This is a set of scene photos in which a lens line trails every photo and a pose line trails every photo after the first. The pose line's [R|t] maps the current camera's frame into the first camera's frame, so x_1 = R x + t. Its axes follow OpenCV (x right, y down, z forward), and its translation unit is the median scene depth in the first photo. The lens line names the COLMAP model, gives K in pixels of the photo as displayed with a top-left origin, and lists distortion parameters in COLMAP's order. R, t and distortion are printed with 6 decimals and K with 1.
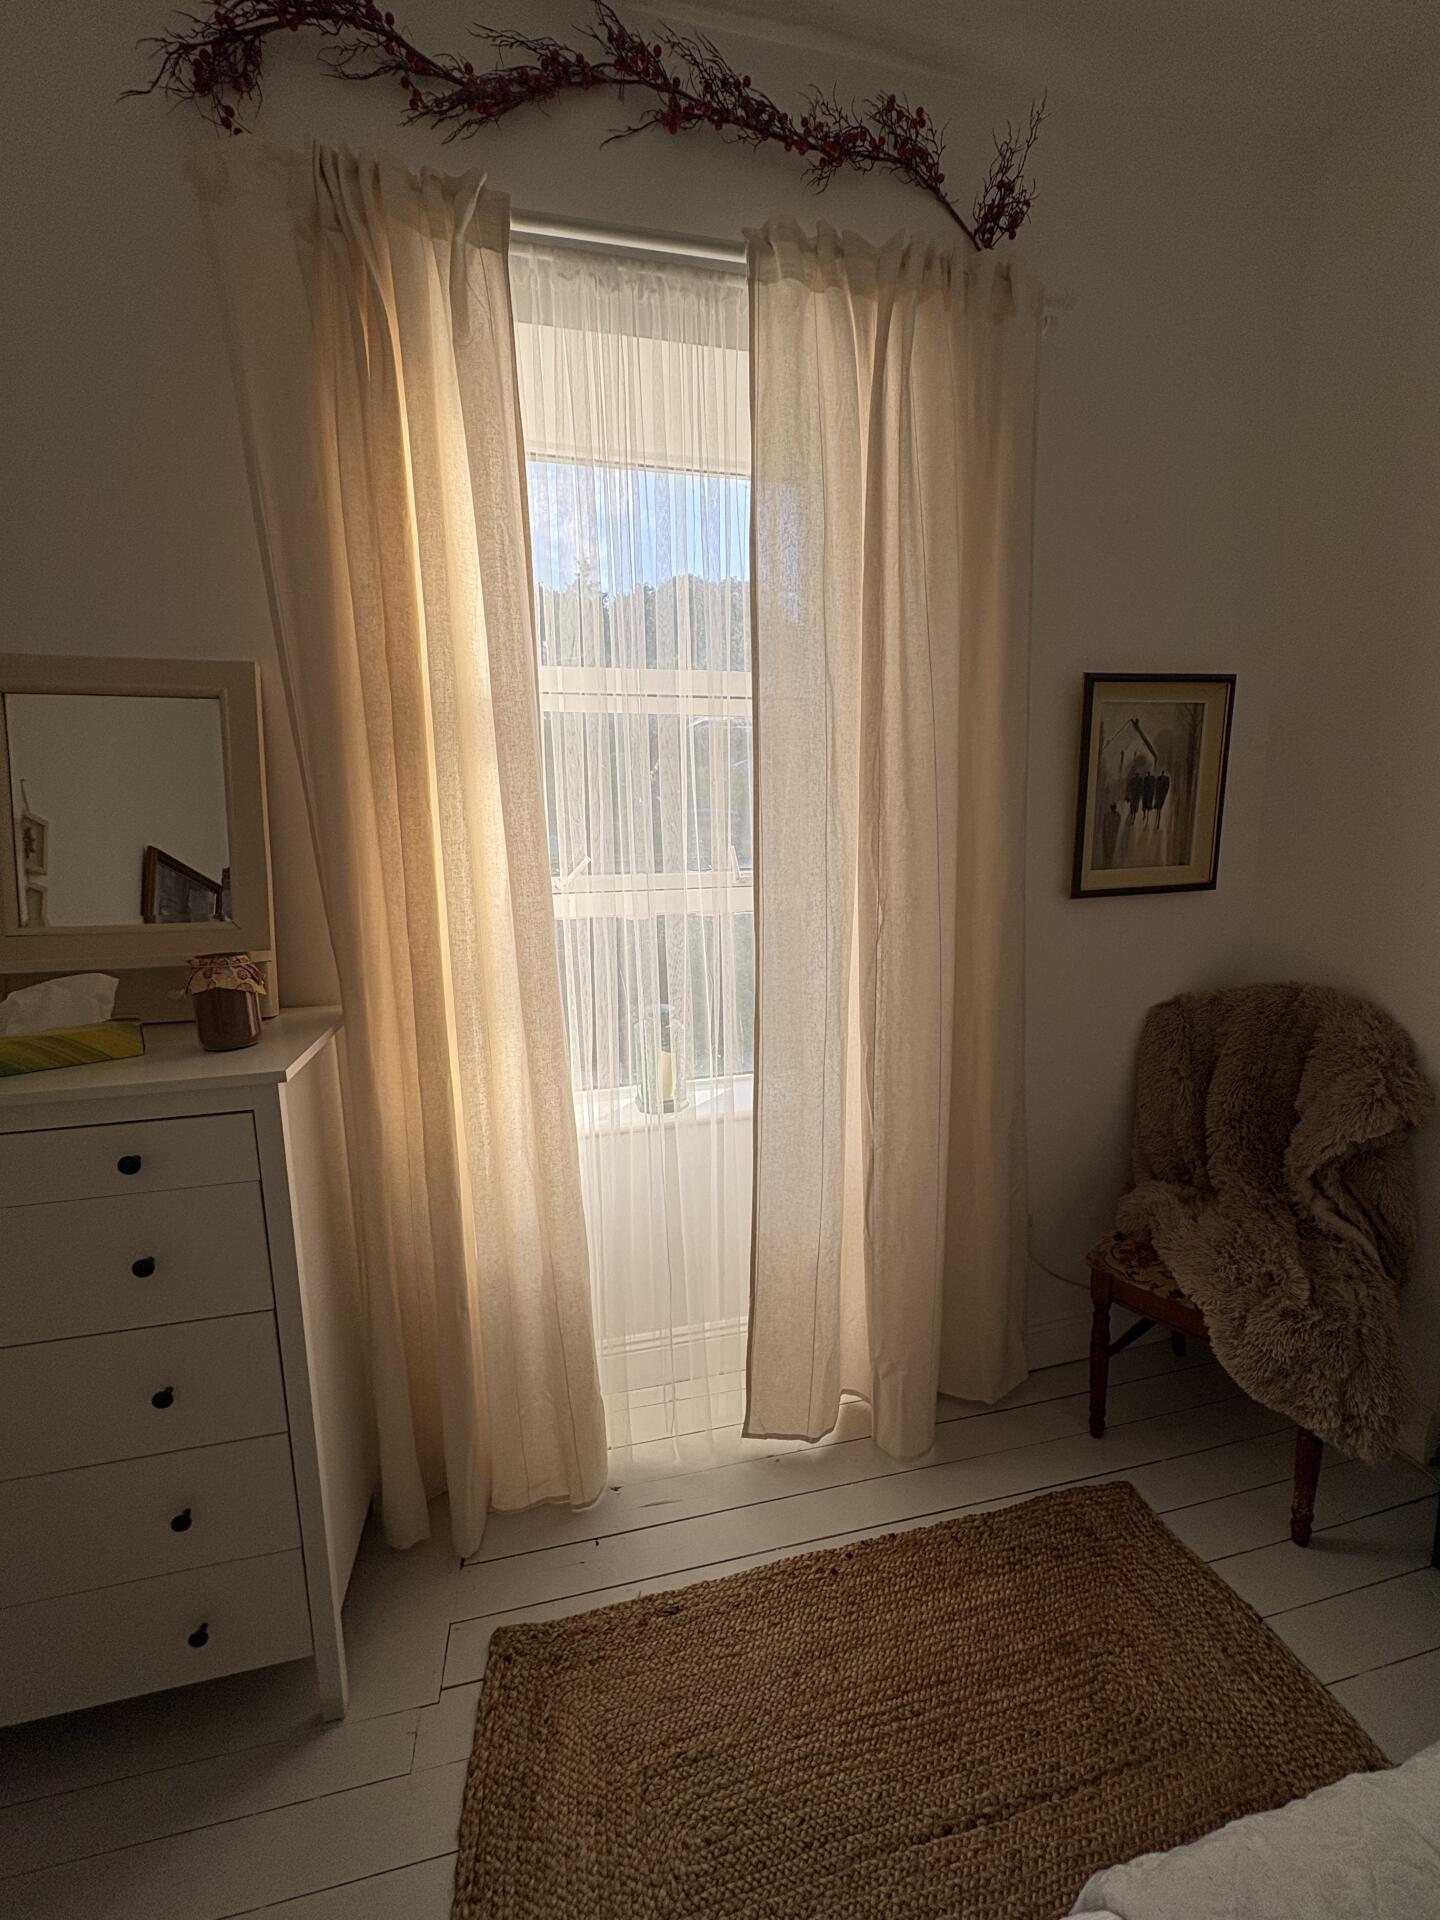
lens RADIAL K [[761.4, 0, 726.1], [0, 761.4, 954.7], [0, 0, 1]] dist [0.002048, -0.000537]
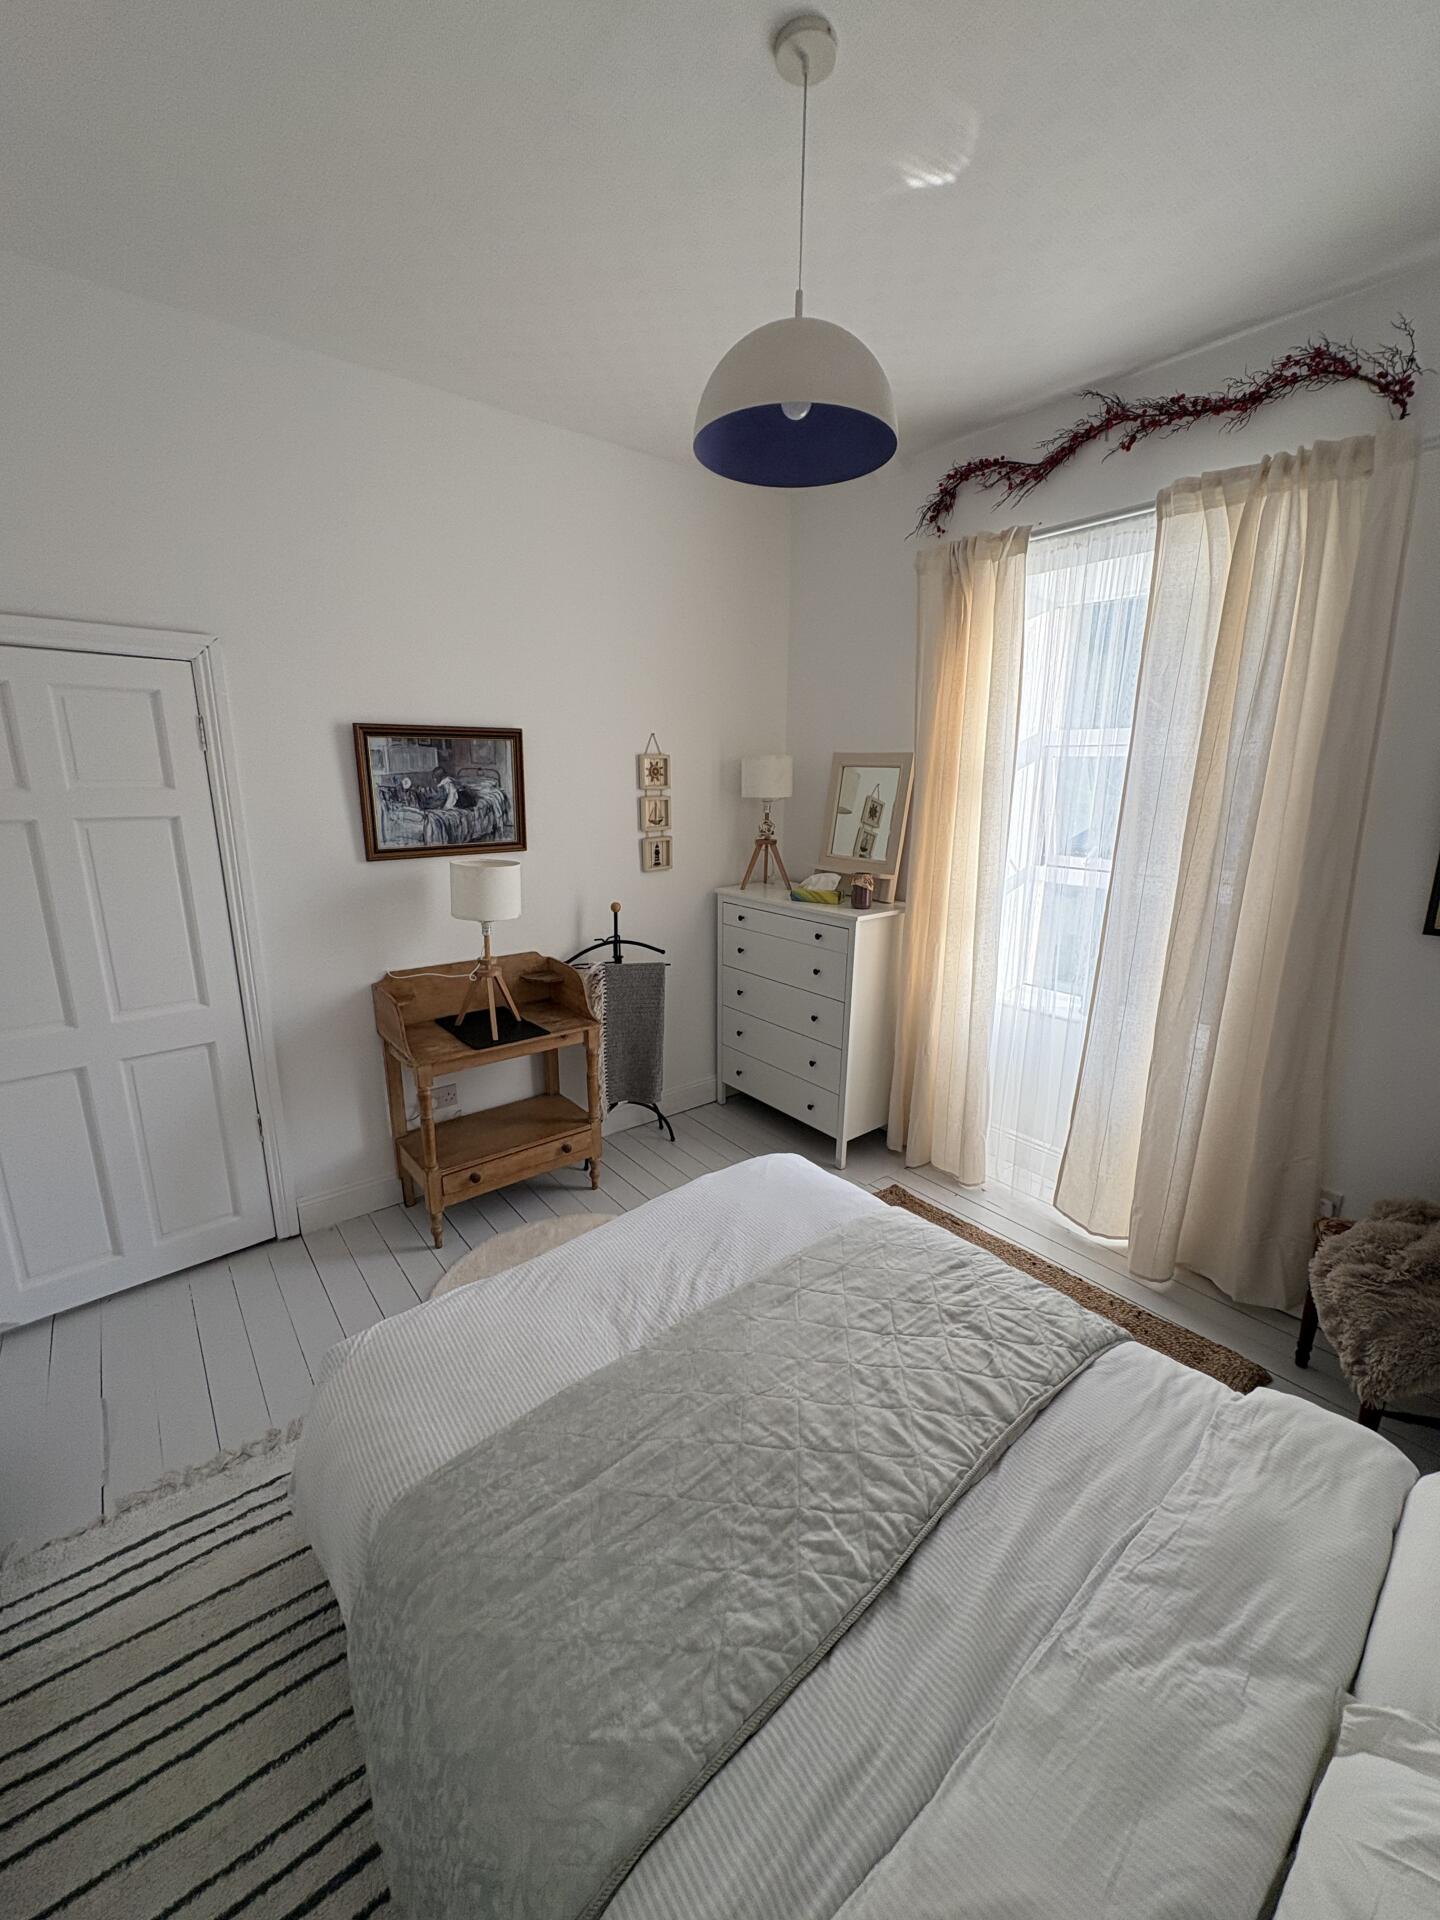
lens RADIAL K [[757.2, 0, 727.2], [0, 757.2, 960.0], [0, 0, 1]] dist [-0.001485, -0.000614]
pose [[0.445465, 0.238269, -0.863012, 1.071183], [-0.165691, 0.969225, 0.182068, -0.078480], [0.879834, 0.061888, 0.471235, -0.467595]]
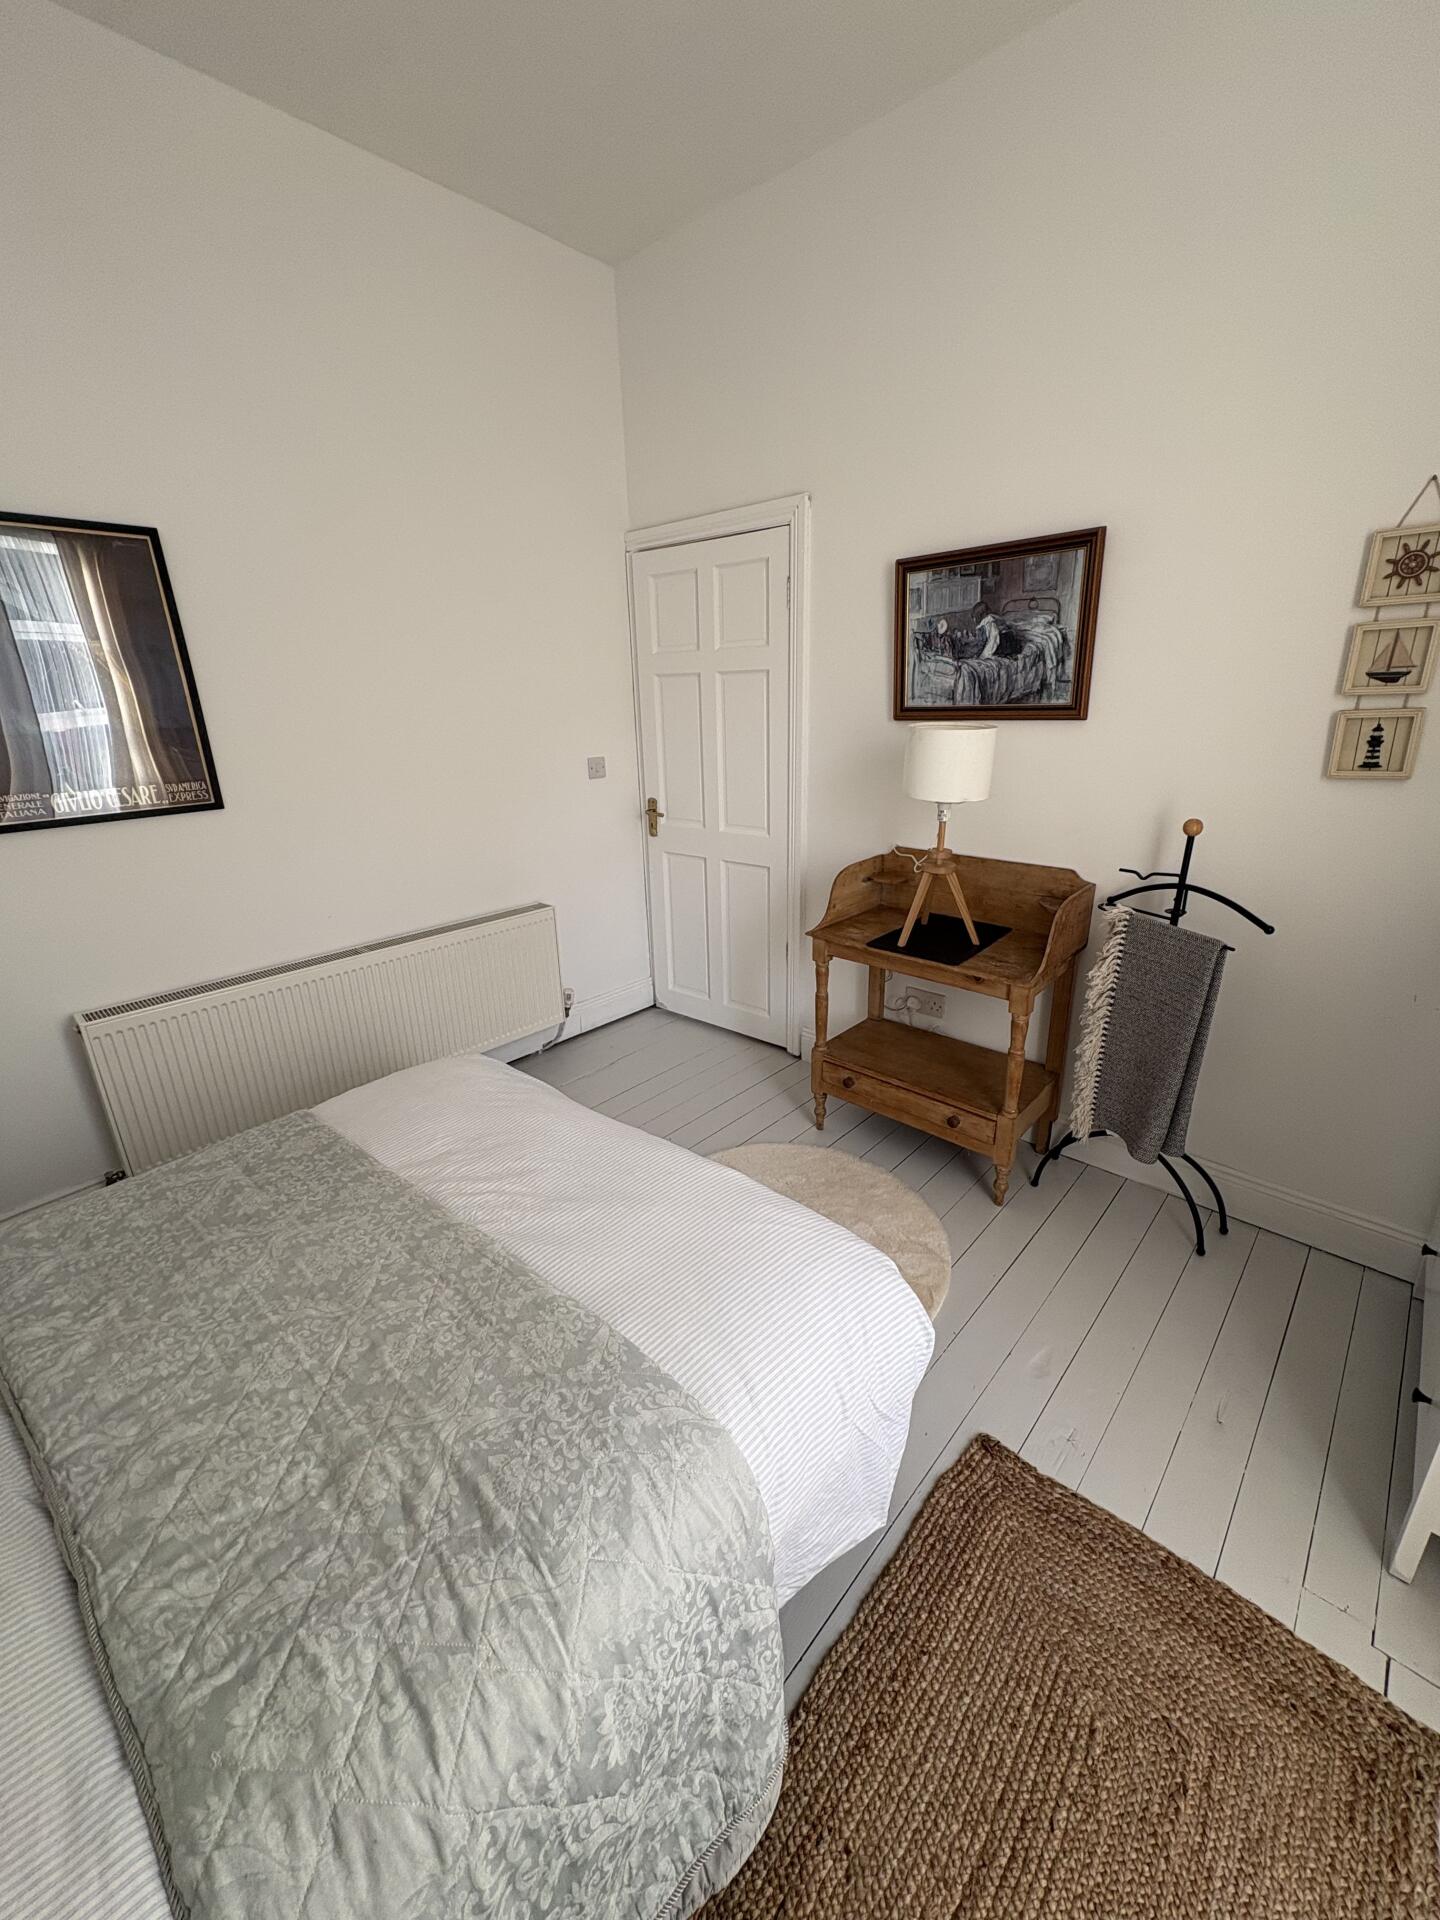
lens RADIAL K [[761.4, 0, 726.1], [0, 761.4, 954.7], [0, 0, 1]] dist [0.002048, -0.000537]
pose [[-0.819824, 0.225239, -0.526457, 0.450550], [-0.054075, 0.884827, 0.462772, -0.128075], [0.570057, 0.407860, -0.713222, 0.669629]]
